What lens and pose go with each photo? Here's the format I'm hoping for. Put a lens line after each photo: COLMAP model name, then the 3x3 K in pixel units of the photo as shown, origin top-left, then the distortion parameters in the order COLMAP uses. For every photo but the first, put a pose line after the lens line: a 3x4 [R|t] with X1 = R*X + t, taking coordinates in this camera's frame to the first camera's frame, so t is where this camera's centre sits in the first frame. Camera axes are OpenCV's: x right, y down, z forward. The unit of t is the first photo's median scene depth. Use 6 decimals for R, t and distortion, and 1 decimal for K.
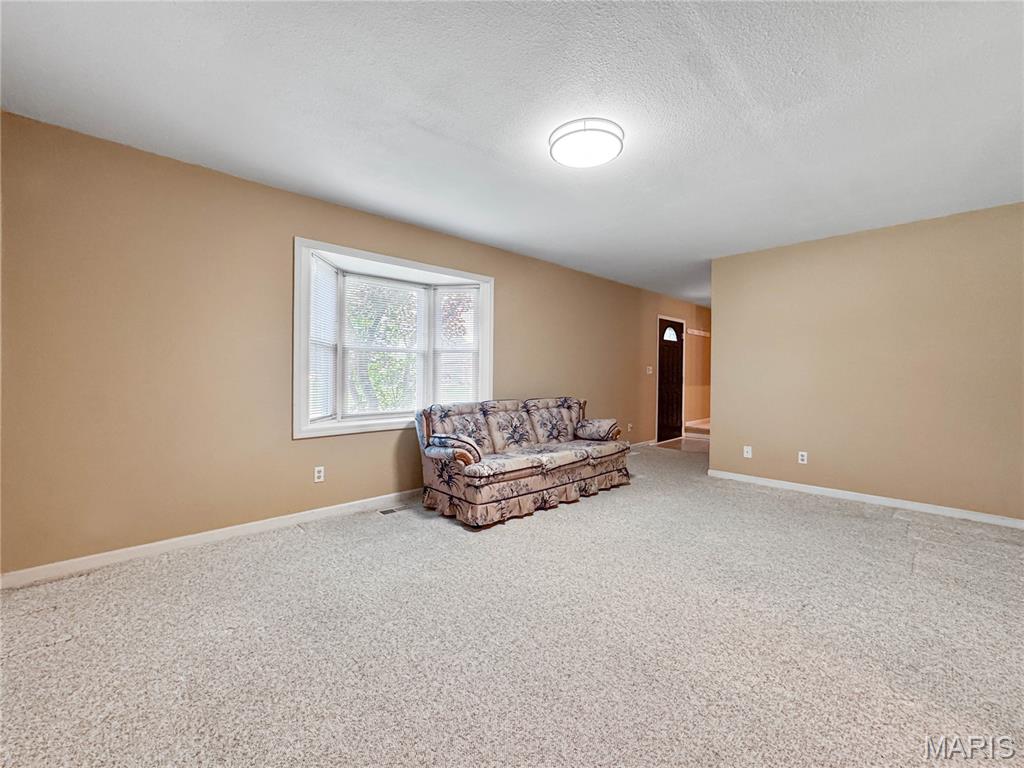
lens RADIAL K [[425.3, 0, 510.5], [0, 425.3, 381.9], [0, 0, 1]] dist [-0.045100, 0.021341]
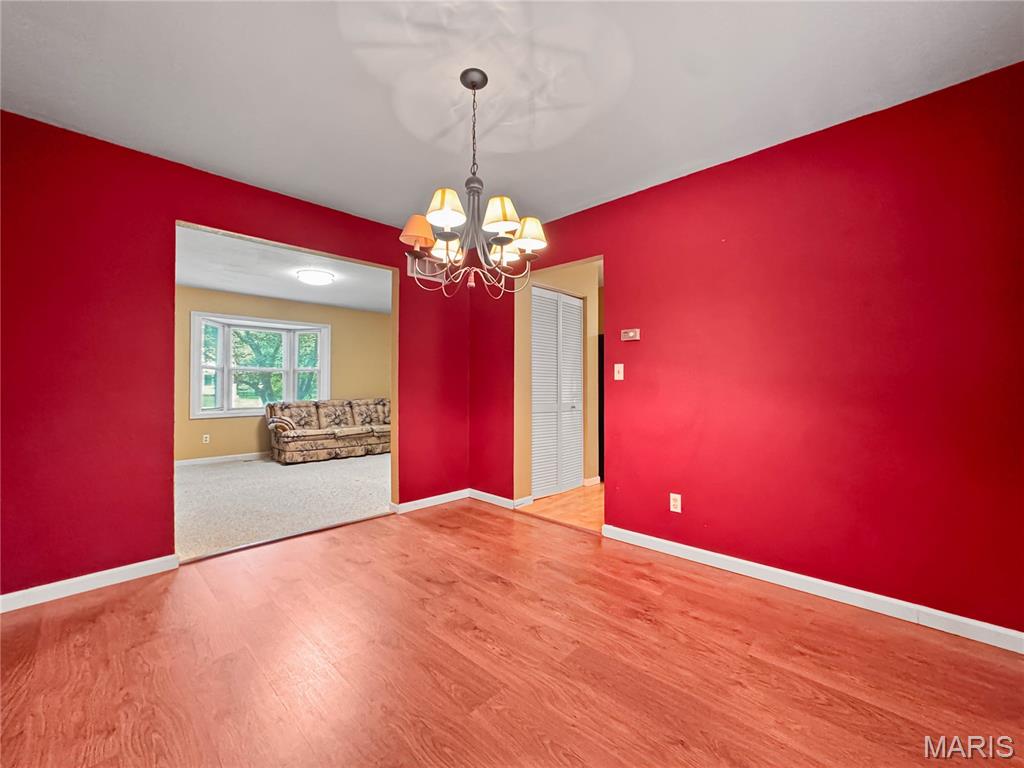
lens RADIAL K [[425.3, 0, 510.5], [0, 425.3, 381.9], [0, 0, 1]] dist [-0.045100, 0.021341]
pose [[0.998580, -0.006672, 0.052859, 0.663244], [0.008027, 0.999644, -0.025450, 0.024210], [-0.052670, 0.025838, 0.998278, -0.763554]]
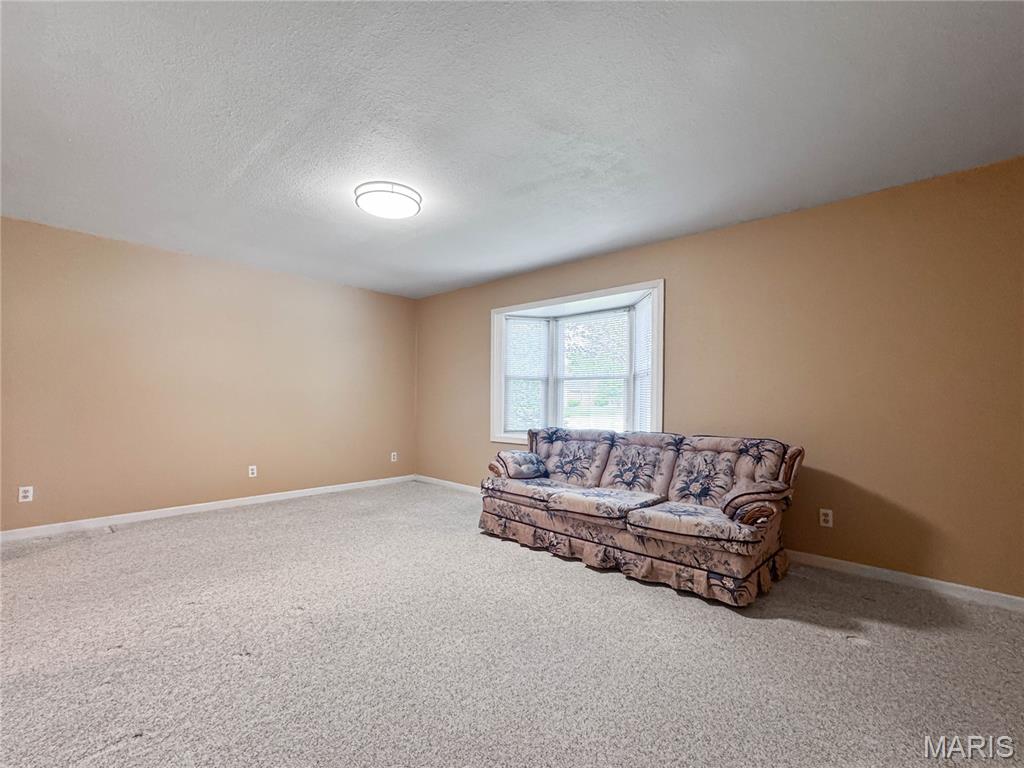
lens RADIAL K [[427.8, 0, 512.5], [0, 427.8, 415.3], [0, 0, 1]] dist [-0.000640, -0.000062]
pose [[0.090413, 0.026366, -0.995555, 0.861345], [-0.027907, 0.999324, 0.023931, -0.000553], [0.995513, 0.025619, 0.091087, 0.766995]]
